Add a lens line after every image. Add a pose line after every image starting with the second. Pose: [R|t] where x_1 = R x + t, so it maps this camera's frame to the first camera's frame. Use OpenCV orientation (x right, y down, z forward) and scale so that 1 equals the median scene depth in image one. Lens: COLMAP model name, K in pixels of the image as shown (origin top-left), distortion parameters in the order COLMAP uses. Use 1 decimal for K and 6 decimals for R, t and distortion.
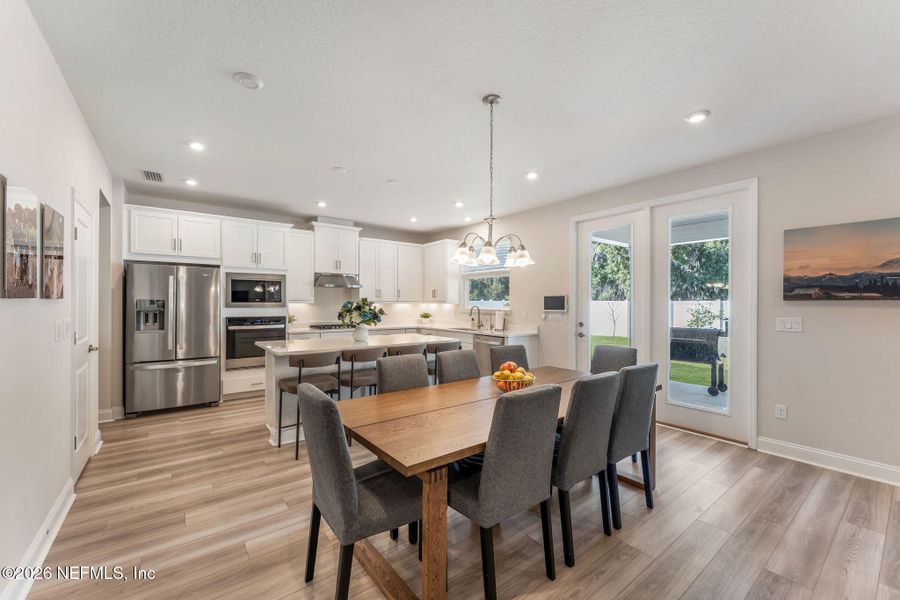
lens RADIAL K [[363.4, 0, 450.1], [0, 363.4, 302.9], [0, 0, 1]] dist [-0.002871, -0.000235]
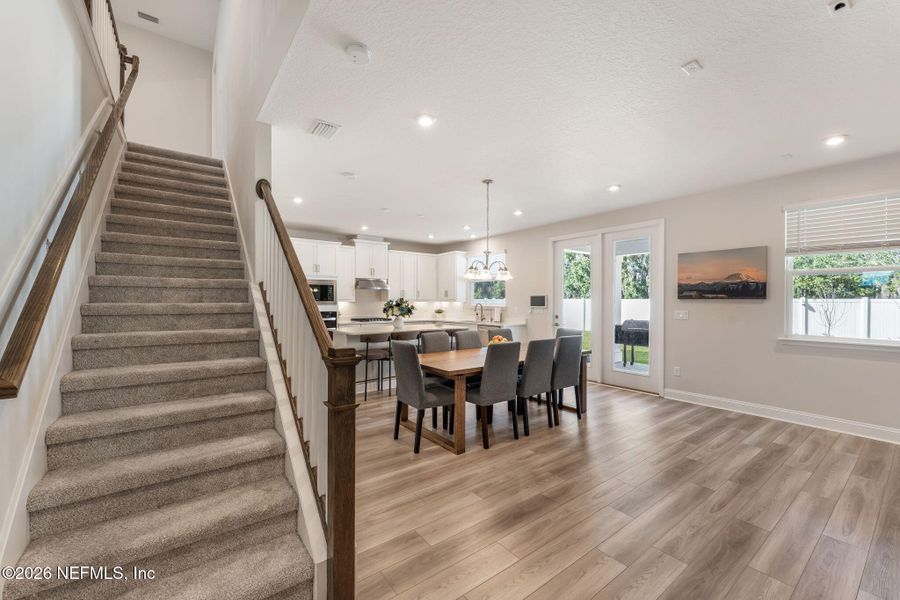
lens RADIAL K [[363.4, 0, 452.2], [0, 363.4, 304.7], [0, 0, 1]] dist [-0.002871, -0.000235]
pose [[0.999978, -0.002445, -0.006154, -0.023681], [0.002511, 0.999940, 0.010637, -0.001769], [0.006127, -0.010652, 0.999924, -0.388869]]
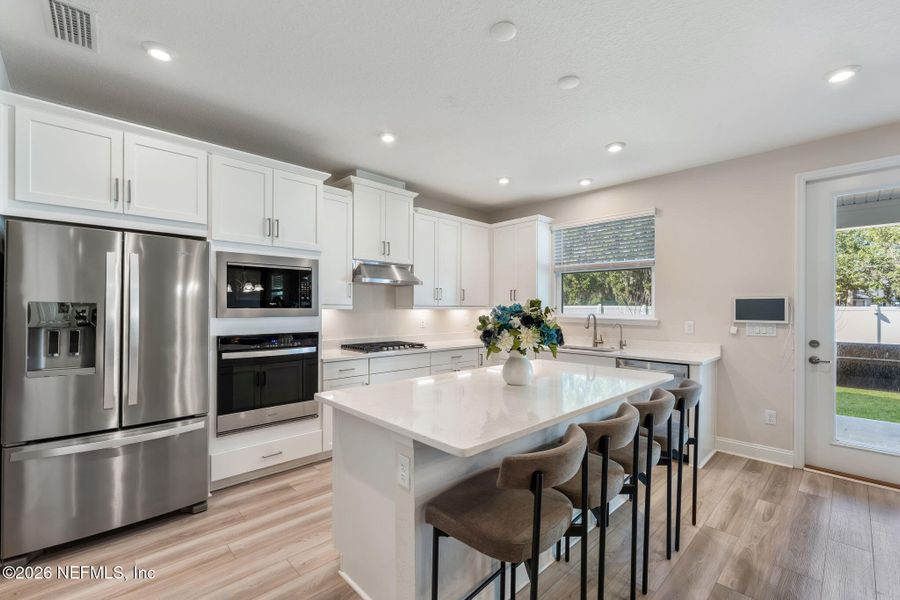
lens RADIAL K [[383.0, 0, 447.6], [0, 383.0, 306.8], [0, 0, 1]] dist [-0.014203, 0.001127]
pose [[0.994369, 0.001916, 0.105954, -0.367188], [-0.001850, 0.999998, -0.000718, -0.003810], [-0.105955, 0.000517, 0.994371, 0.443202]]
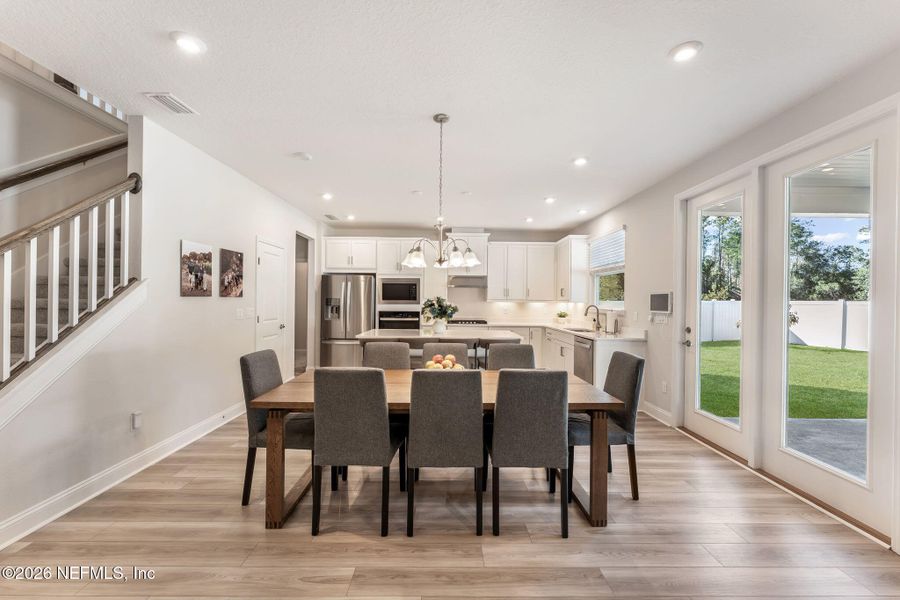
lens RADIAL K [[363.4, 0, 452.1], [0, 363.4, 299.2], [0, 0, 1]] dist [-0.002871, -0.000235]
pose [[0.803213, 0.001842, -0.595689, 0.447554], [-0.006847, 0.999958, -0.006140, 0.001315], [0.595652, 0.009010, 0.803192, 0.071100]]
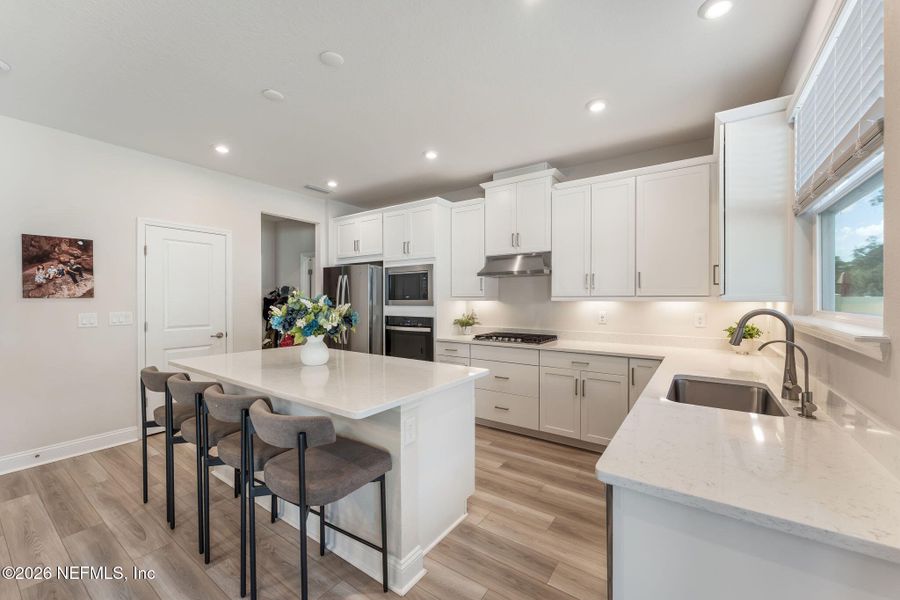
lens RADIAL K [[363.4, 0, 450.8], [0, 363.4, 299.5], [0, 0, 1]] dist [-0.002871, -0.000235]
pose [[0.297405, -0.004931, -0.954739, 0.347993], [0.002846, 0.999987, -0.004279, 0.002002], [0.954747, -0.001444, 0.297415, 0.946922]]
